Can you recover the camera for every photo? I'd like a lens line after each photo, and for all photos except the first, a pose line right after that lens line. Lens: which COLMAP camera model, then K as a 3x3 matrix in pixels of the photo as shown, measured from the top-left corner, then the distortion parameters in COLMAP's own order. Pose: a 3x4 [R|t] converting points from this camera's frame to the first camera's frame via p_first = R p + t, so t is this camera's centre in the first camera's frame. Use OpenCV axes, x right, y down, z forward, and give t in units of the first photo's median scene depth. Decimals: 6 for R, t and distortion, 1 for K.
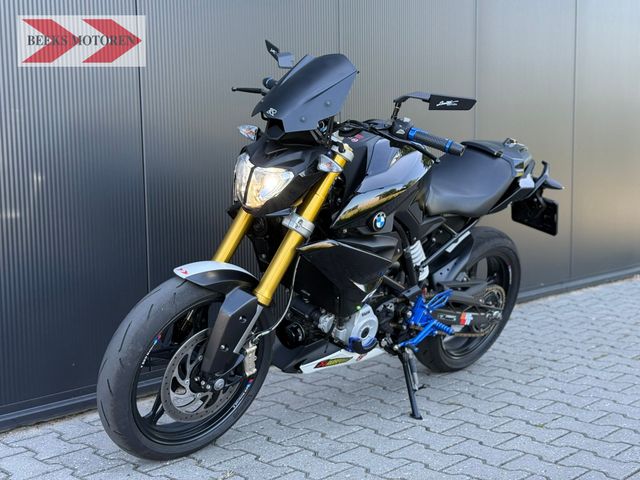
lens RADIAL K [[885.9, 0, 320.0], [0, 885.9, 240.0], [0, 0, 1]] dist [0.121418, -0.005953]
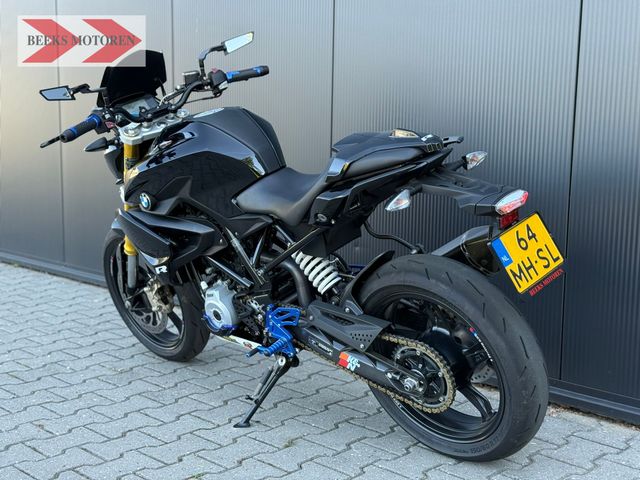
lens RADIAL K [[885.9, 0, 320.0], [0, 885.9, 240.0], [0, 0, 1]] dist [0.121418, -0.005953]
pose [[-0.015808, 0.145789, -0.989189, 0.986488], [-0.109692, 0.983089, 0.146642, -0.135393], [0.993840, 0.110825, 0.000451, 1.044205]]
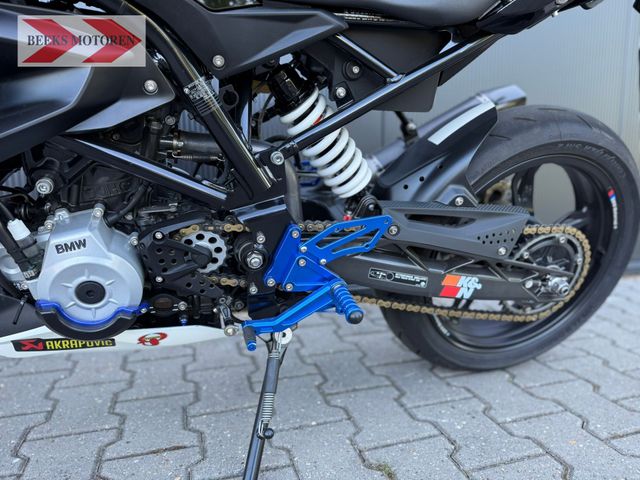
lens RADIAL K [[454.8, 0, 320.0], [0, 454.8, 240.0], [0, 0, 1]] dist [0.093627, -0.180062]
pose [[0.867287, 0.080621, -0.491237, 0.235773], [-0.052285, 0.996093, 0.071168, 0.055238], [0.495055, -0.036039, 0.868114, 0.816169]]
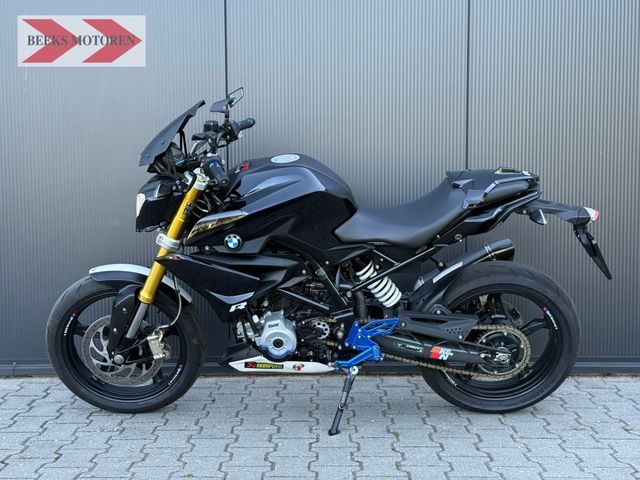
lens RADIAL K [[885.9, 0, 320.0], [0, 885.9, 240.0], [0, 0, 1]] dist [0.121418, -0.005953]
pose [[0.682300, 0.059543, -0.728644, 0.836530], [-0.073287, 0.997228, 0.012866, -0.040100], [0.727390, 0.044622, 0.684772, 0.256992]]
